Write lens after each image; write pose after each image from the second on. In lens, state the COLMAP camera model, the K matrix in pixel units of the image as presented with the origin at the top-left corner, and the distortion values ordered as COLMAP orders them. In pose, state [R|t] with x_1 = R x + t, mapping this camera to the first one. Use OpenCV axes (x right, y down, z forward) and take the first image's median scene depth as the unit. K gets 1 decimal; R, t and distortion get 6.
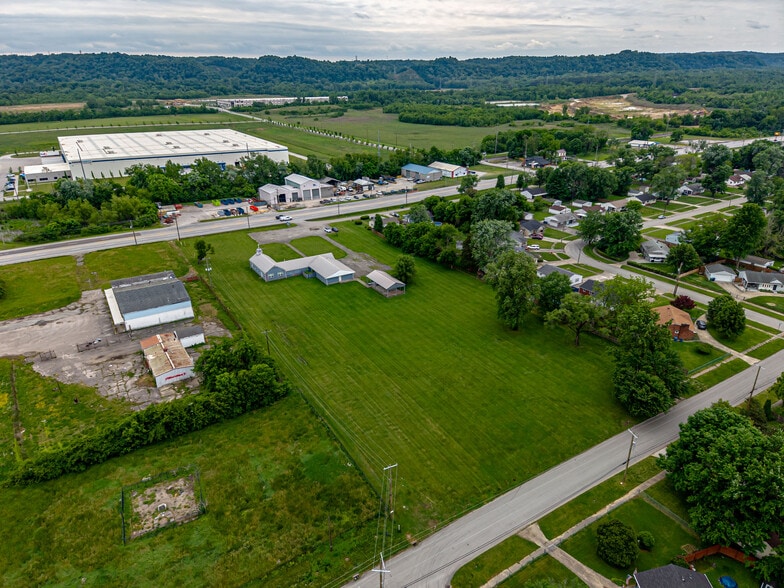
lens RADIAL K [[499.8, 0, 391.0], [0, 499.8, 299.3], [0, 0, 1]] dist [0.241168, -0.239508]
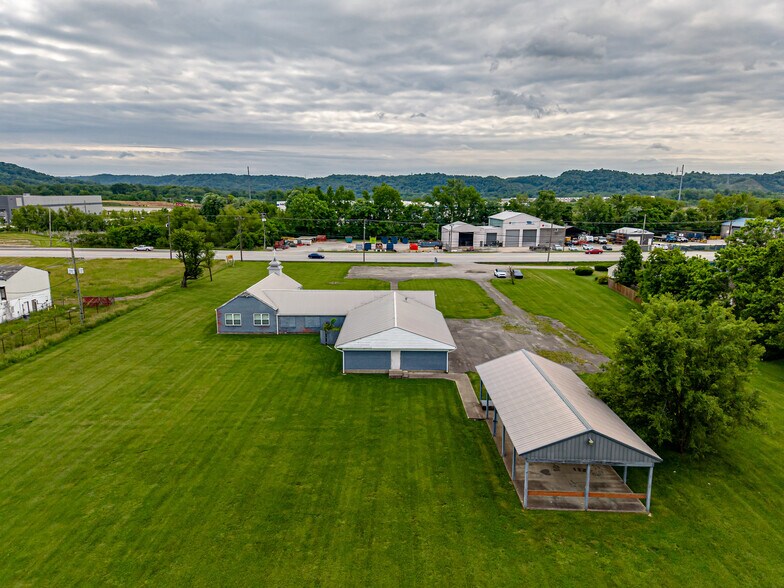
lens RADIAL K [[499.8, 0, 391.0], [0, 499.8, 299.3], [0, 0, 1]] dist [0.241168, -0.239508]
pose [[0.851861, 0.122097, -0.509339, 0.032356], [-0.227717, 0.962069, -0.150229, -0.030321], [0.471676, 0.243960, 0.847352, 0.724403]]
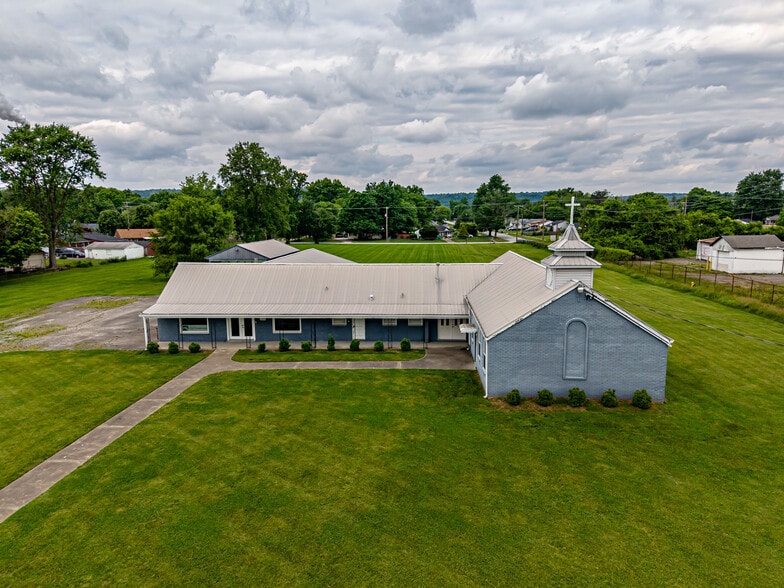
lens RADIAL K [[499.8, 0, 391.0], [0, 499.8, 299.3], [0, 0, 1]] dist [0.241168, -0.239508]
pose [[-0.816171, -0.079852, 0.572266, -0.300363], [0.250879, 0.843204, 0.475464, -0.157156], [-0.520504, 0.531630, -0.668166, 1.133754]]
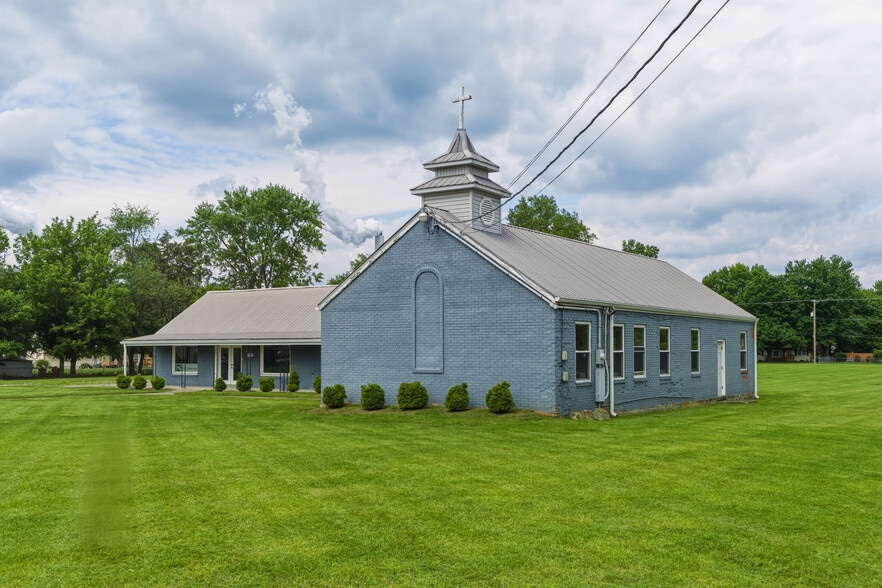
lens RADIAL K [[884.4, 0, 442.6], [0, 884.4, 325.0], [0, 0, 1]] dist [0.011061, 0.012278]
pose [[-0.421011, 0.035808, 0.906349, -0.377491], [0.374308, 0.917032, 0.137641, -0.097408], [-0.826222, 0.397202, -0.399484, 1.087016]]
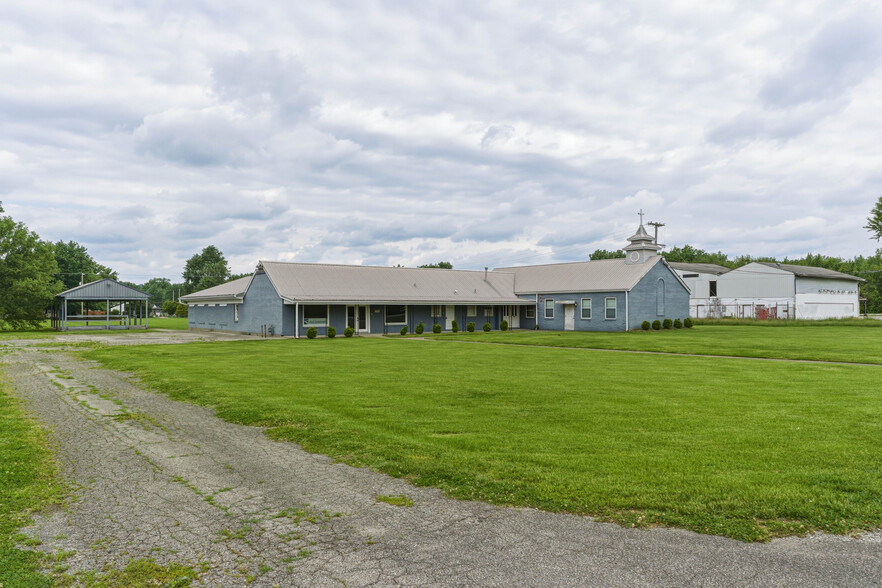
lens RADIAL K [[616.6, 0, 438.5], [0, 616.6, 311.0], [0, 0, 1]] dist [-0.005399, 0.001008]
pose [[-0.996129, 0.012269, -0.087045, -0.166136], [-0.024628, 0.911606, 0.410327, -0.169963], [0.084385, 0.410882, -0.907775, 1.245215]]
